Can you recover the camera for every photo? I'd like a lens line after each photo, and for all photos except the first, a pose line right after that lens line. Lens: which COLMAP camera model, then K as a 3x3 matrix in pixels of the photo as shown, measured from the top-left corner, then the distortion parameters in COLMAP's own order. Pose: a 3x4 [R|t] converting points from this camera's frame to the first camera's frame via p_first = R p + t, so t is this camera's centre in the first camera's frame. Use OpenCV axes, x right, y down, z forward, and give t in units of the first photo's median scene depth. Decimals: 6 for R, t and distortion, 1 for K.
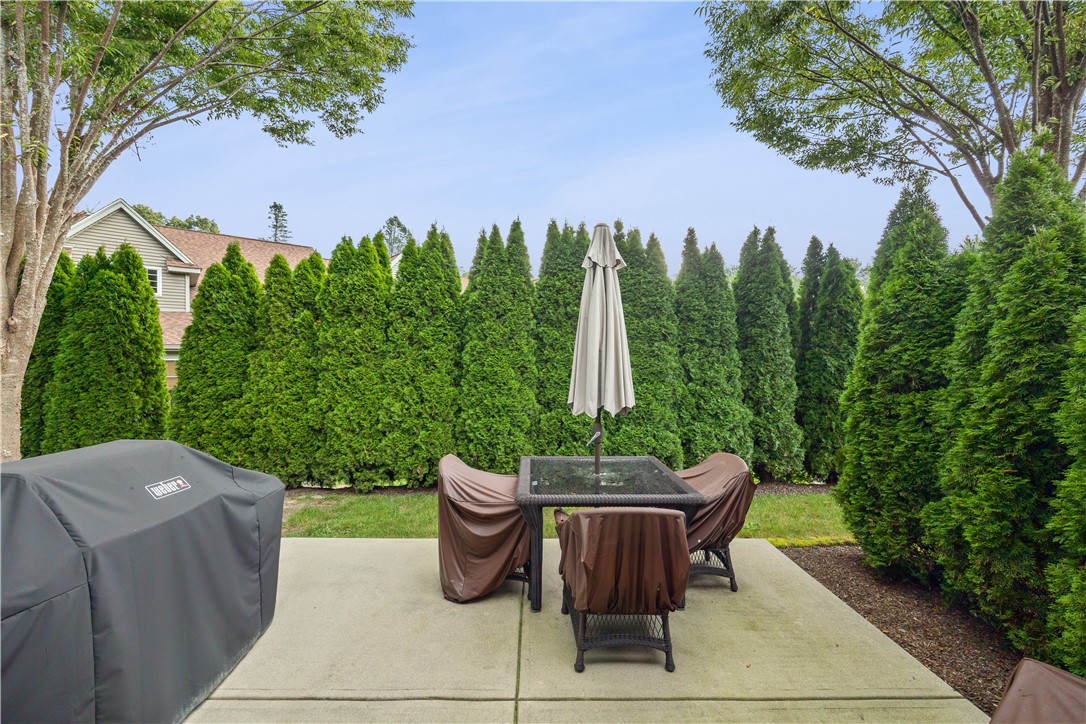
lens RADIAL K [[442.2, 0, 550.2], [0, 442.2, 352.9], [0, 0, 1]] dist [-0.001079, -0.000099]
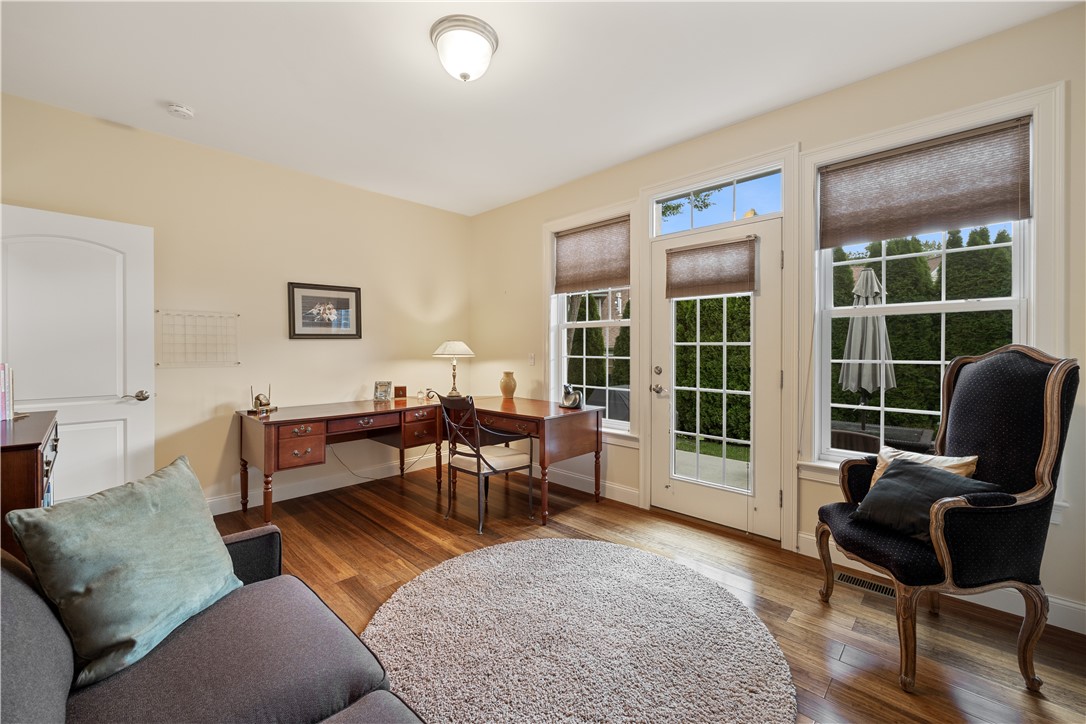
lens RADIAL K [[442.2, 0, 550.2], [0, 442.2, 352.9], [0, 0, 1]] dist [-0.001079, -0.000099]
pose [[0.723789, 0.002103, -0.690018, 0.208310], [0.003998, 0.999966, 0.007241, -0.007906], [0.690010, -0.008000, 0.723756, -0.478894]]
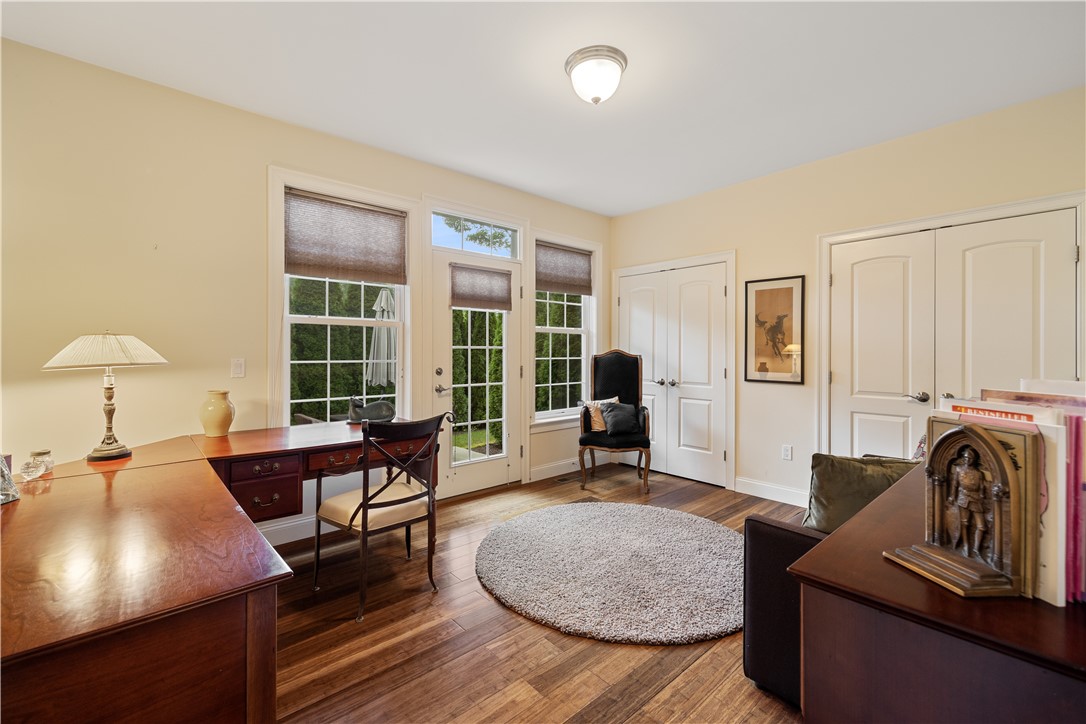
lens RADIAL K [[442.2, 0, 550.2], [0, 442.2, 352.9], [0, 0, 1]] dist [-0.001079, -0.000099]
pose [[0.749798, -0.007101, 0.661628, -0.346375], [0.001798, 0.999961, 0.008695, -0.011334], [-0.661664, -0.005329, 0.749782, -0.527028]]
